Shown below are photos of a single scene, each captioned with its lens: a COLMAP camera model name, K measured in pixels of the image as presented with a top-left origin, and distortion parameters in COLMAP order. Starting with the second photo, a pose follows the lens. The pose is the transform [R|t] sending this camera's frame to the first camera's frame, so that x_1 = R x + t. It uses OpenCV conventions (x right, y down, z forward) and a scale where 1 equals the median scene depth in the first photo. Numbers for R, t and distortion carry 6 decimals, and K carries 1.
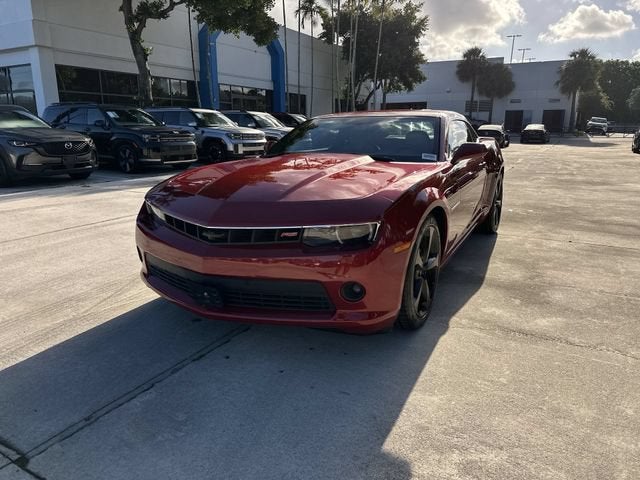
lens RADIAL K [[448.4, 0, 317.1], [0, 448.4, 236.6], [0, 0, 1]] dist [0.032642, -0.042810]
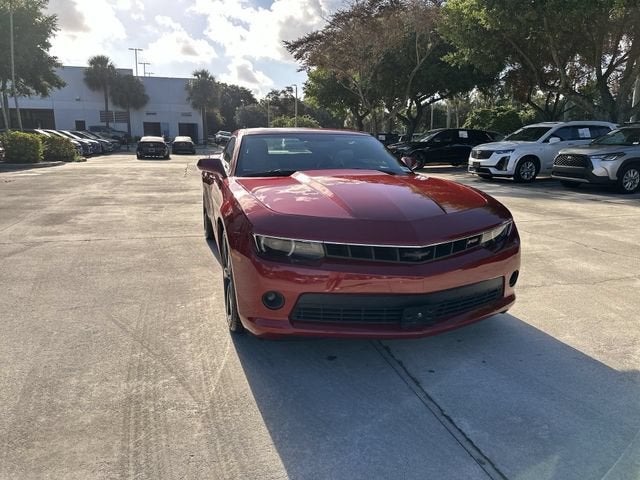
lens RADIAL K [[448.4, 0, 318.0], [0, 448.4, 237.7], [0, 0, 1]] dist [0.032642, -0.042810]
pose [[0.705212, -0.144848, 0.694043, -0.186026], [0.159284, 0.986252, 0.043985, -0.020600], [-0.690872, 0.079532, 0.718589, 0.074479]]
